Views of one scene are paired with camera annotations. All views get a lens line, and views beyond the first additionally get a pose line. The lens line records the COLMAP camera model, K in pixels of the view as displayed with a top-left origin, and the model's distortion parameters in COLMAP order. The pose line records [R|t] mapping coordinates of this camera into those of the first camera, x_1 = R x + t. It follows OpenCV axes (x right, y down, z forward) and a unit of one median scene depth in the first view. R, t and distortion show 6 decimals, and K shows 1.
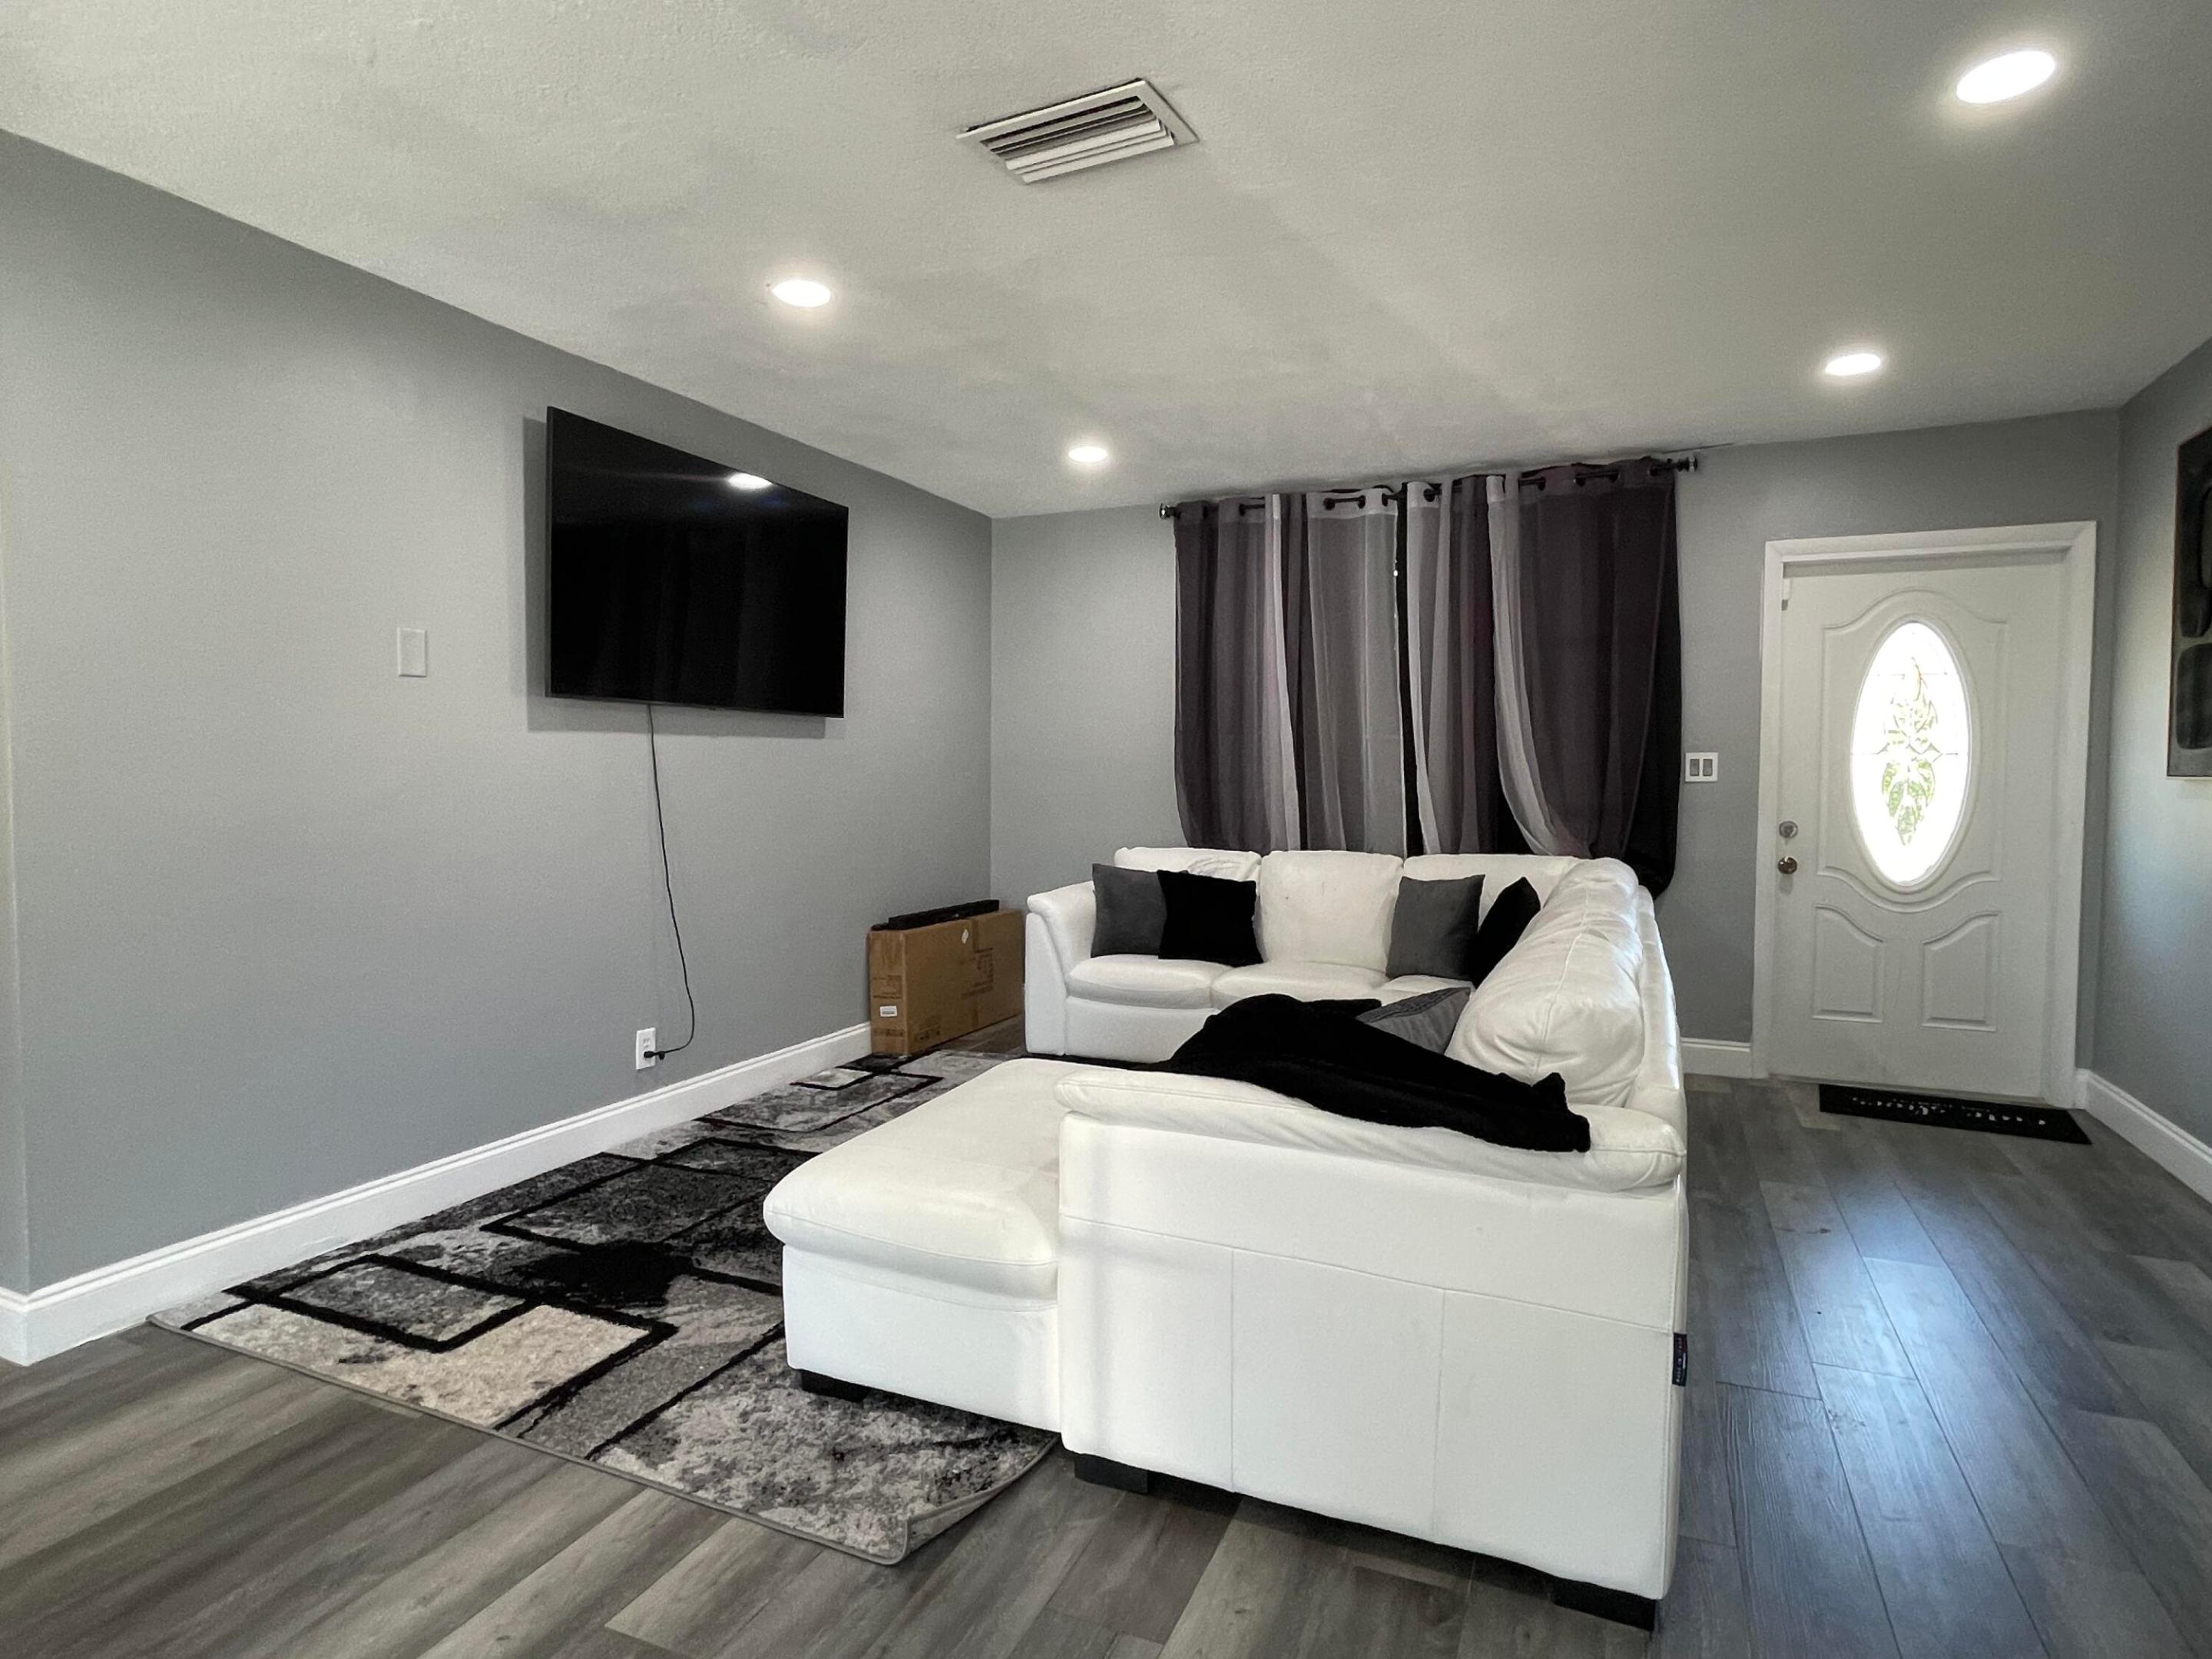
lens RADIAL K [[1191.6, 0, 1106.0], [0, 1191.6, 829.5], [0, 0, 1]] dist [-0.003066, -0.000288]
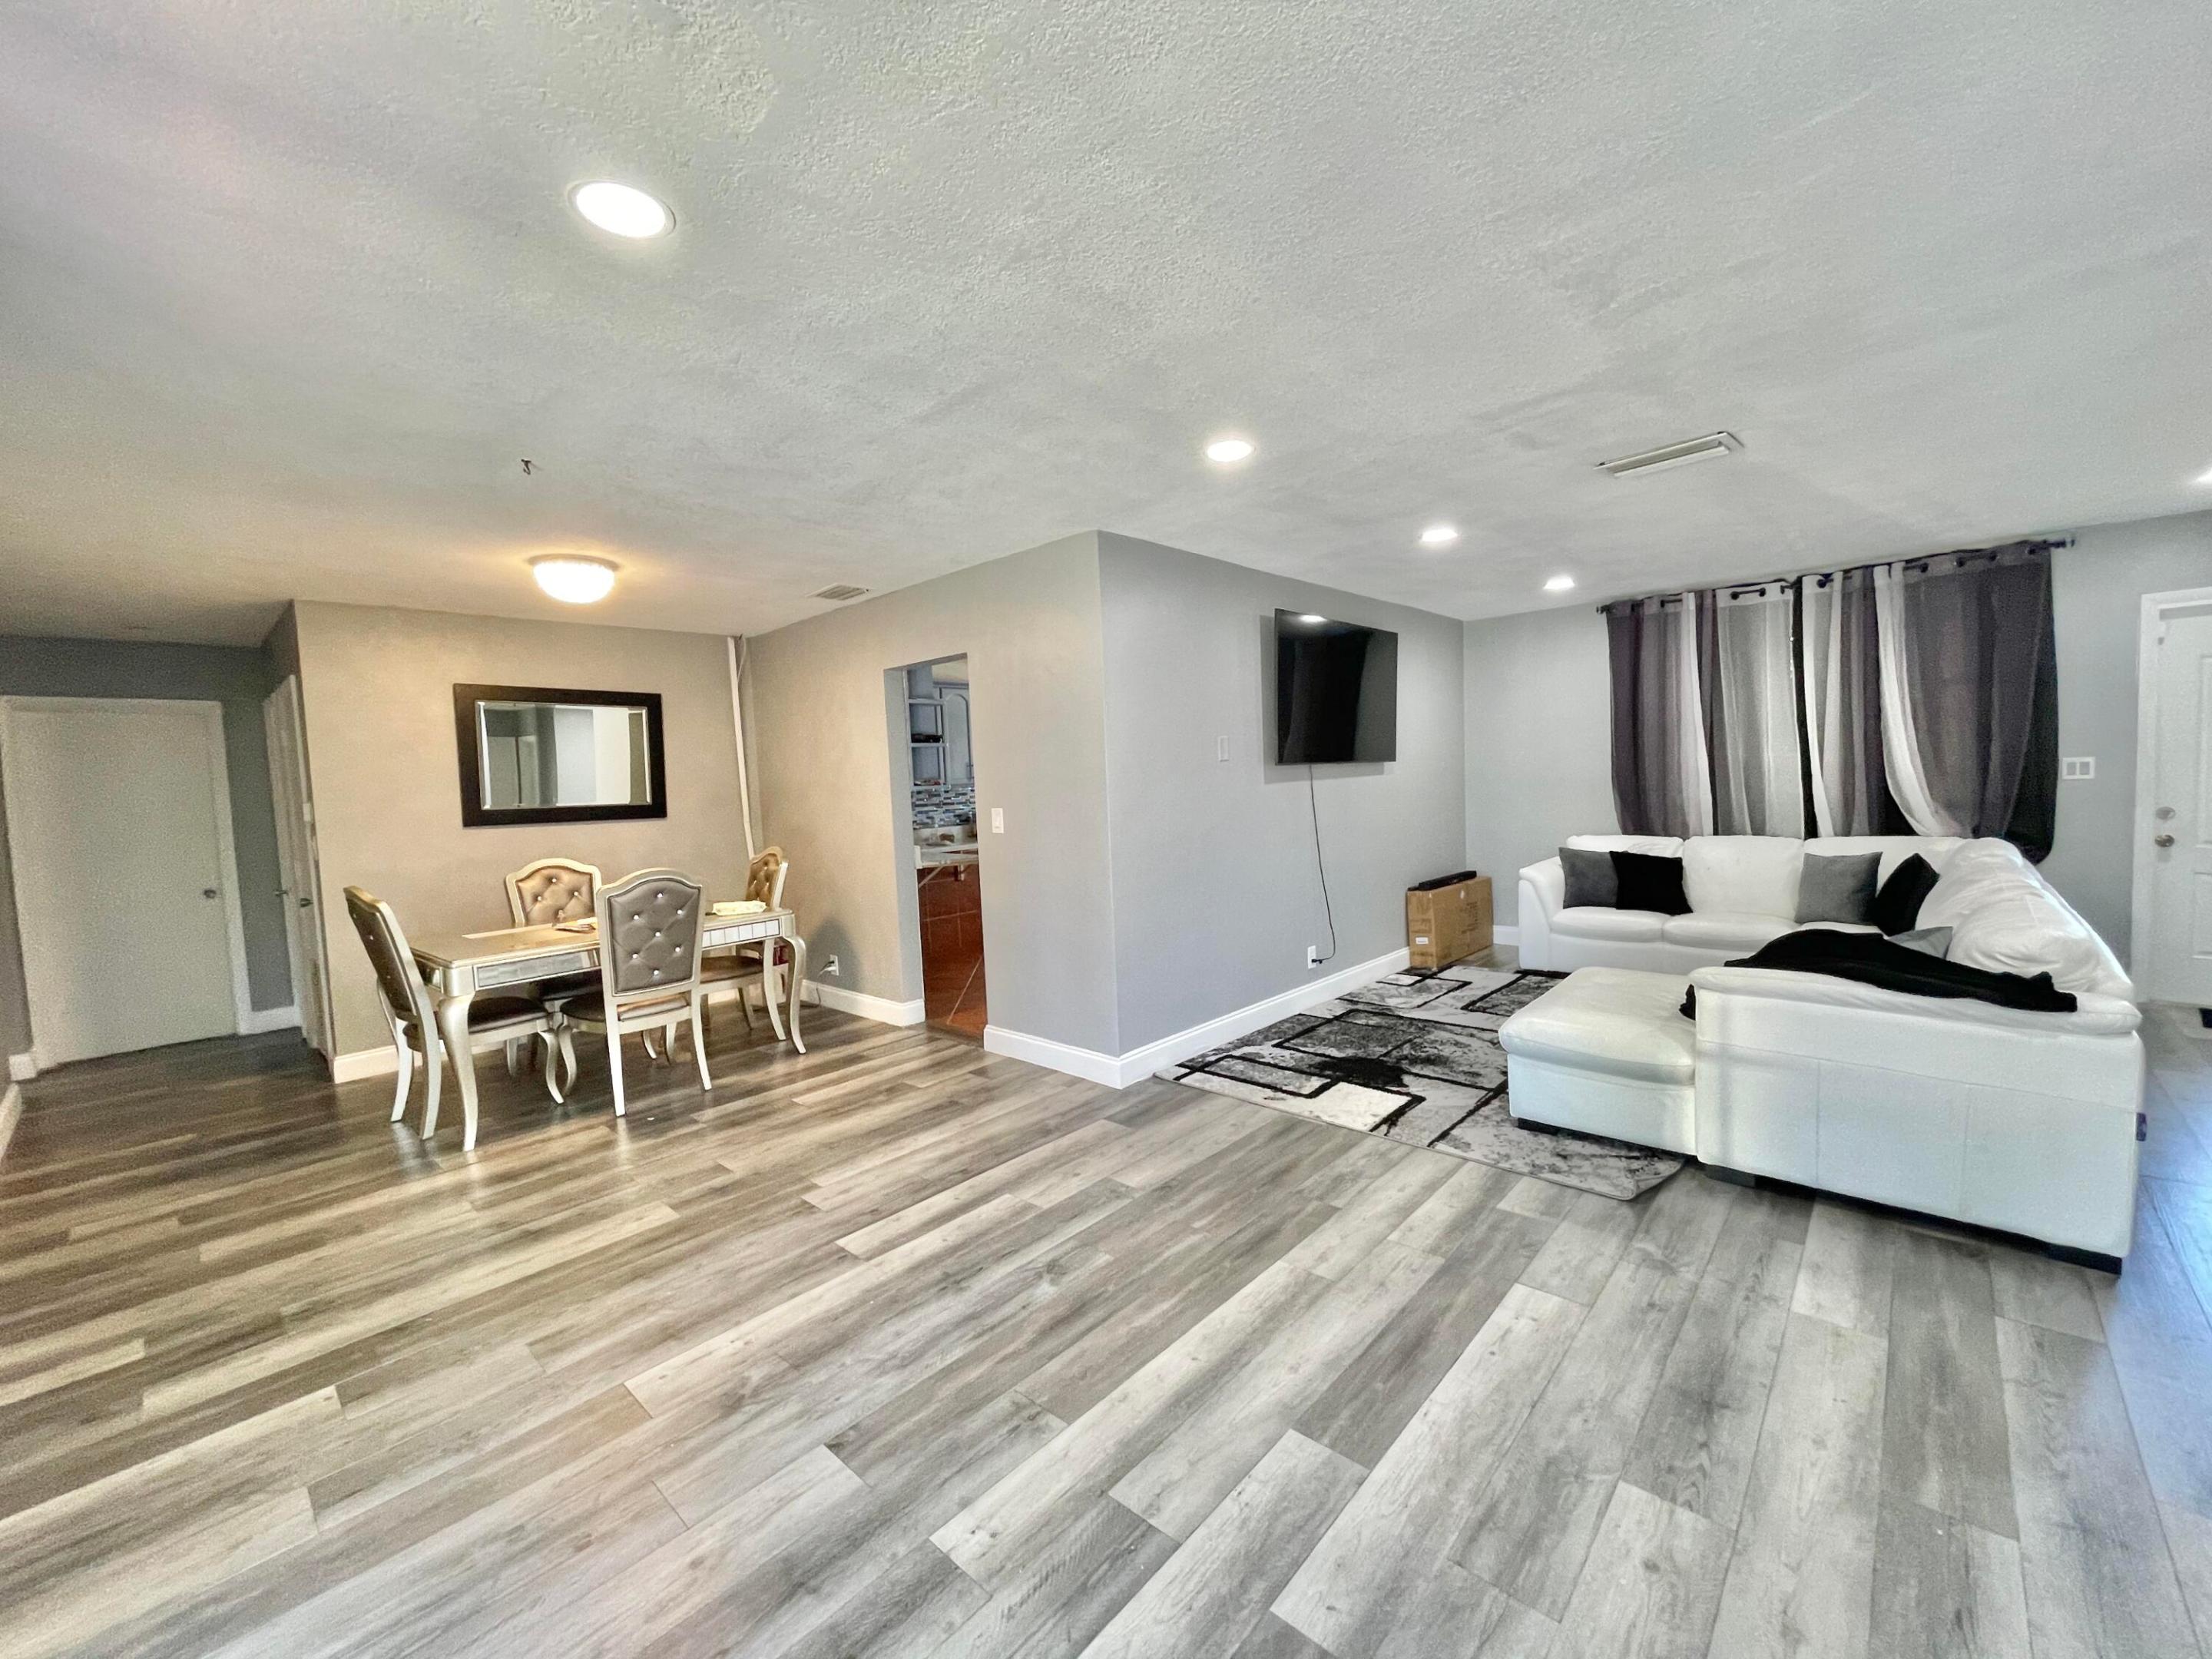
lens RADIAL K [[883.6, 0, 1095.8], [0, 883.6, 833.0], [0, 0, 1]] dist [-0.002357, -0.000299]
pose [[0.943705, -0.021860, -0.330064, -0.284079], [0.029123, 0.999430, 0.017074, -0.038261], [0.329503, -0.025725, 0.943804, -0.390638]]
